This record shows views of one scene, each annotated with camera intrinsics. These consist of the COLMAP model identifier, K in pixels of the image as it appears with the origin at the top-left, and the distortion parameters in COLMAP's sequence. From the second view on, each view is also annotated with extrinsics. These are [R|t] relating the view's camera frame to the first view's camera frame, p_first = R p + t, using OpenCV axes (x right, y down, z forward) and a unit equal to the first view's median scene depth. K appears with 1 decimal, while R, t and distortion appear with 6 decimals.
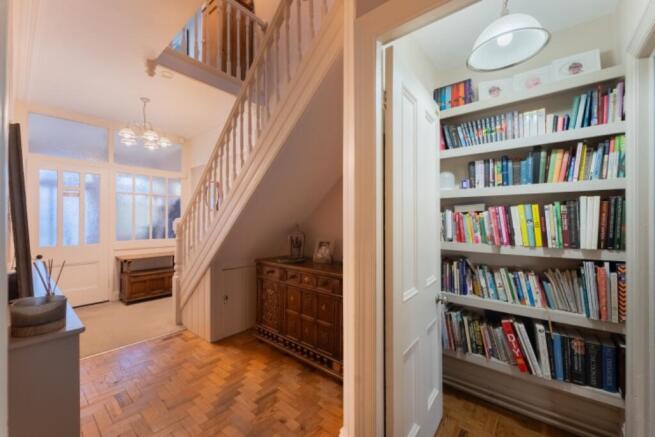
lens RADIAL K [[273.3, 0, 327.5], [0, 273.3, 218.5], [0, 0, 1]] dist [-0.001219, -0.000225]
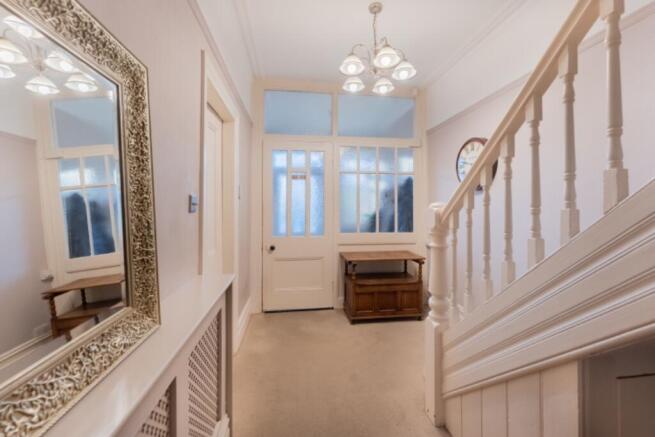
lens RADIAL K [[273.3, 0, 327.5], [0, 273.3, 218.5], [0, 0, 1]] dist [-0.001219, -0.000225]
pose [[0.753912, 0.025694, -0.656472, -0.294168], [0.006847, 0.998873, 0.046959, 0.002680], [0.656939, -0.039898, 0.752887, 0.395137]]
